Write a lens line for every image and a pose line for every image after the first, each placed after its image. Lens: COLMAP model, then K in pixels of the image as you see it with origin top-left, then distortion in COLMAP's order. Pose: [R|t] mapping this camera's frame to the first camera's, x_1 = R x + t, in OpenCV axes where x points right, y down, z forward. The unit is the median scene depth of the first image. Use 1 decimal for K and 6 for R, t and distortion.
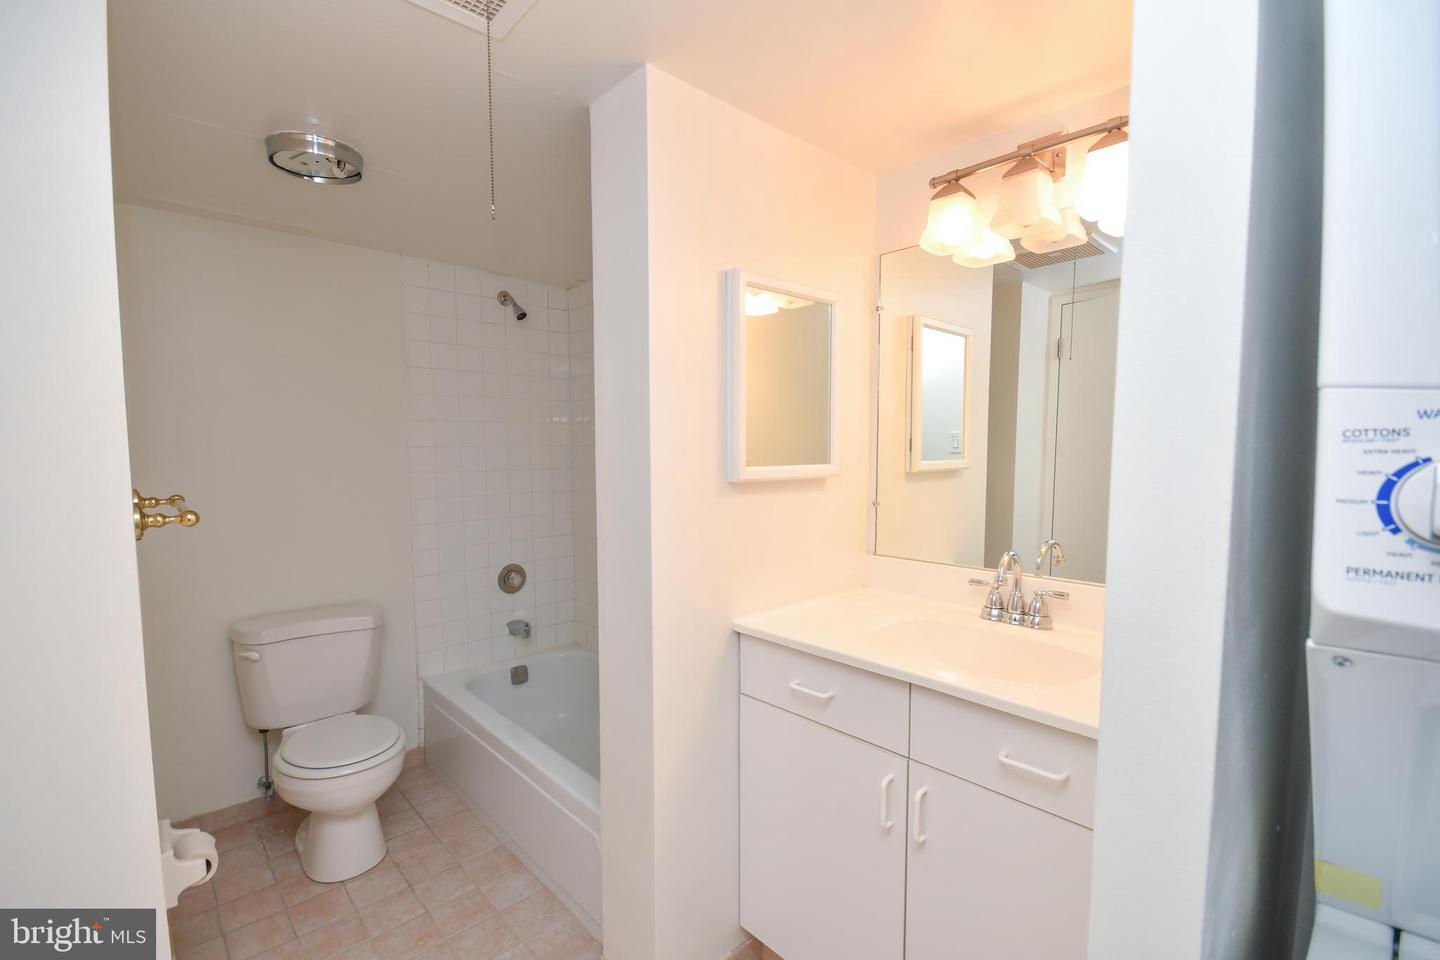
lens RADIAL K [[640.6, 0, 717.7], [0, 640.6, 498.5], [0, 0, 1]] dist [0.003241, -0.005919]
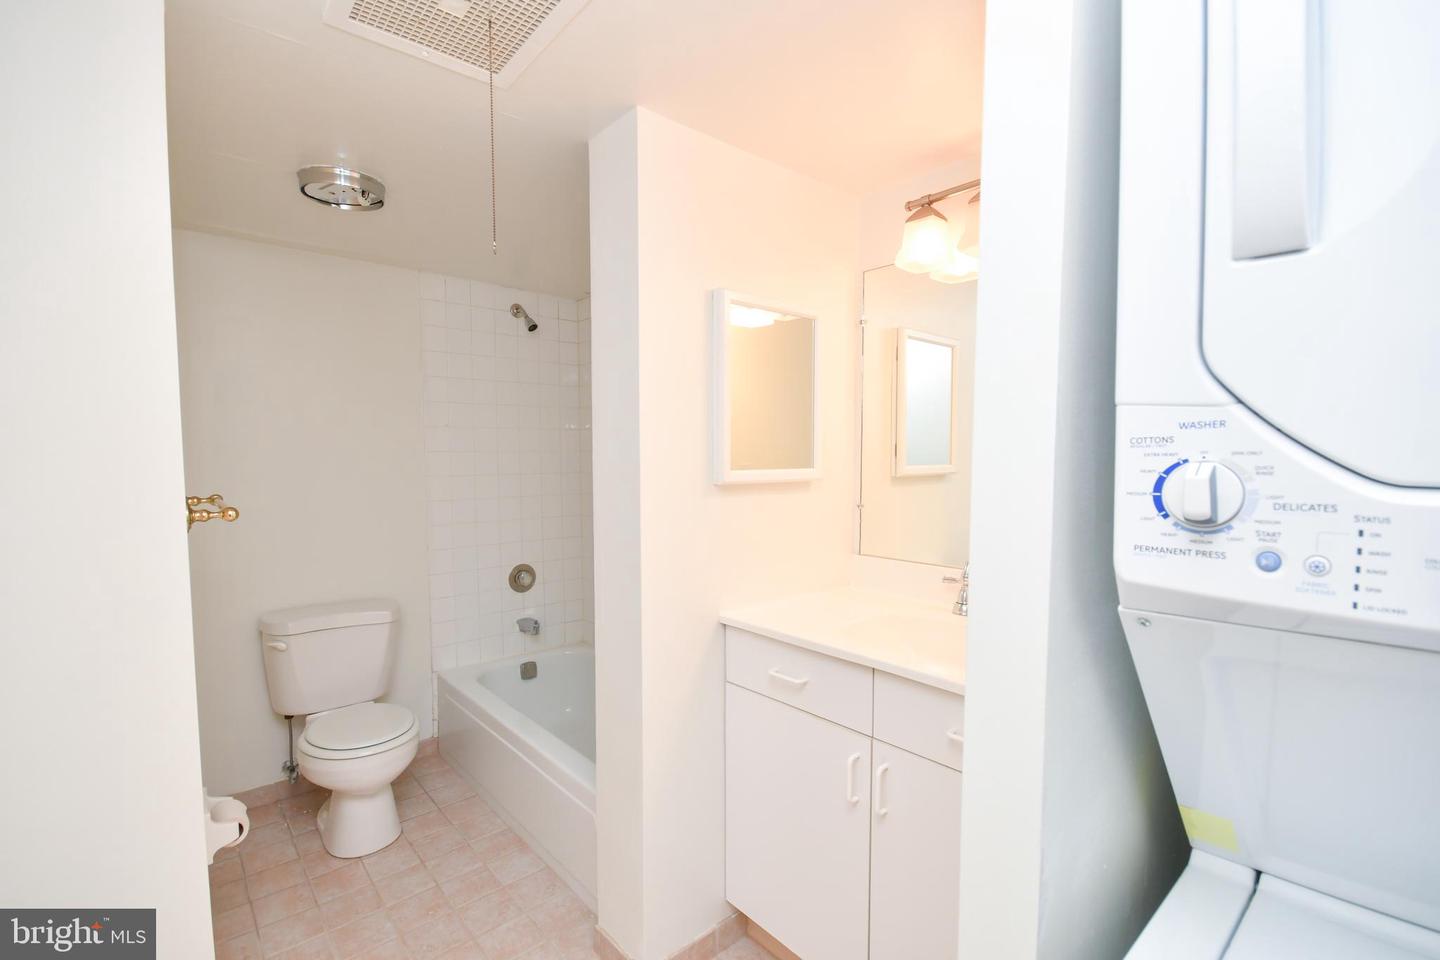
lens RADIAL K [[636.8, 0, 711.3], [0, 636.8, 496.9], [0, 0, 1]] dist [-0.001859, -0.001151]
pose [[0.999556, 0.003725, -0.029579, 0.038106], [-0.004043, 0.999935, -0.010707, 0.006116], [0.029537, 0.010822, 0.999505, -0.064951]]
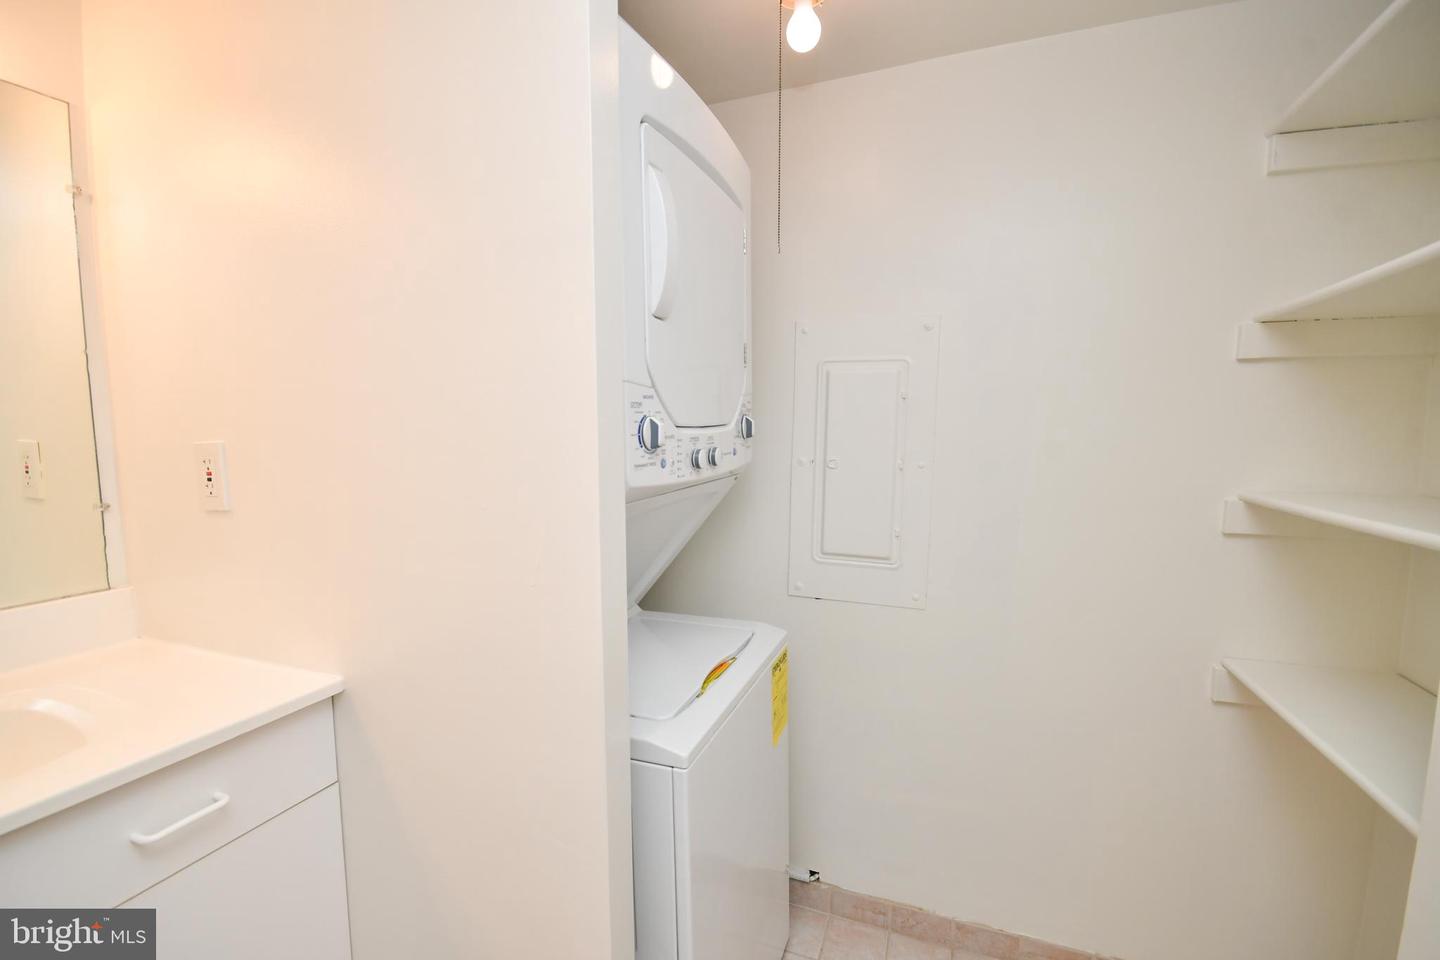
lens RADIAL K [[636.8, 0, 711.3], [0, 636.8, 496.9], [0, 0, 1]] dist [-0.001859, -0.001151]
pose [[-0.445930, -0.073585, 0.892038, -0.241727], [0.086105, 0.988466, 0.124583, -0.007379], [-0.890917, 0.132364, -0.434451, 0.378604]]
